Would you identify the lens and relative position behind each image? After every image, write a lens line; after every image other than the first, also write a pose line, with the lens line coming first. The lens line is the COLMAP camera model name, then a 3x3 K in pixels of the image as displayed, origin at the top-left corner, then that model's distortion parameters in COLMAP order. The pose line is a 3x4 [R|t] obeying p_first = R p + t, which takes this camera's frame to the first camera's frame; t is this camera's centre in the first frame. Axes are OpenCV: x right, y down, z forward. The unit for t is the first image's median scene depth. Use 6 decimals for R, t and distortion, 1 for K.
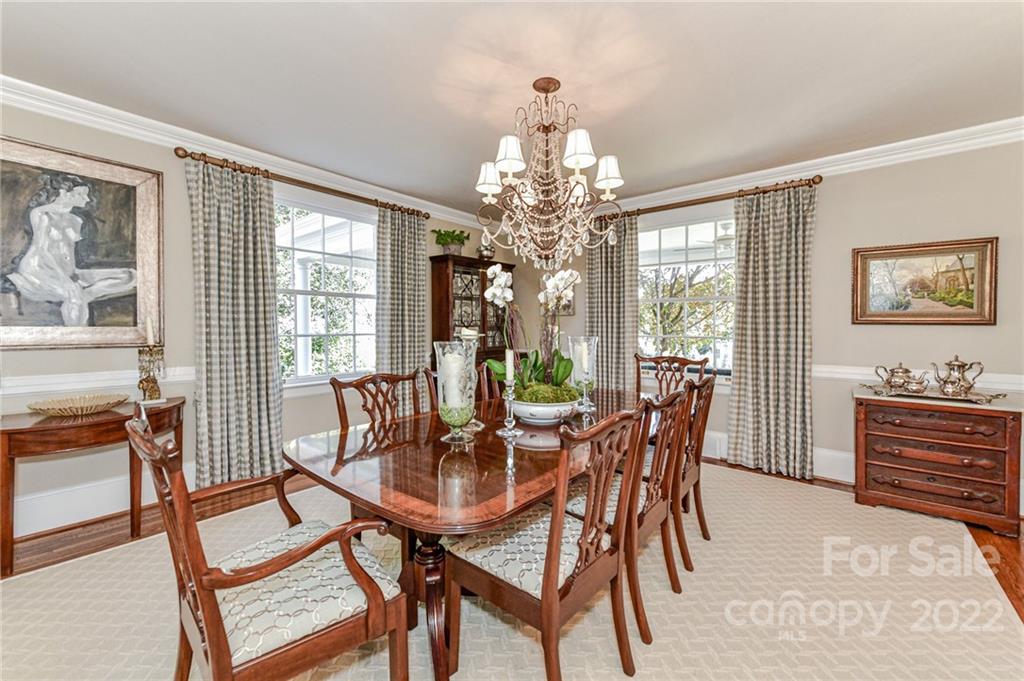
lens RADIAL K [[402.2, 0, 506.4], [0, 402.2, 335.9], [0, 0, 1]] dist [0.001439, -0.000574]
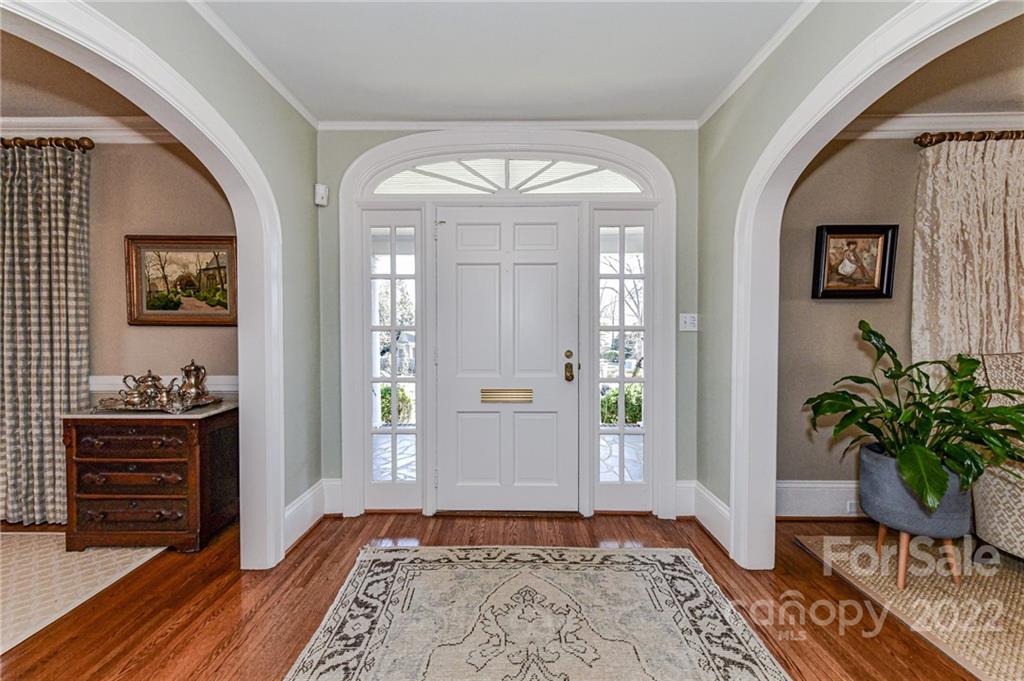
lens RADIAL K [[402.2, 0, 506.4], [0, 402.2, 335.9], [0, 0, 1]] dist [0.001439, -0.000574]
pose [[0.771442, -0.013847, 0.636149, 1.037037], [0.016553, 0.999862, 0.001691, 0.005382], [-0.636084, 0.009226, 0.771564, -0.162842]]
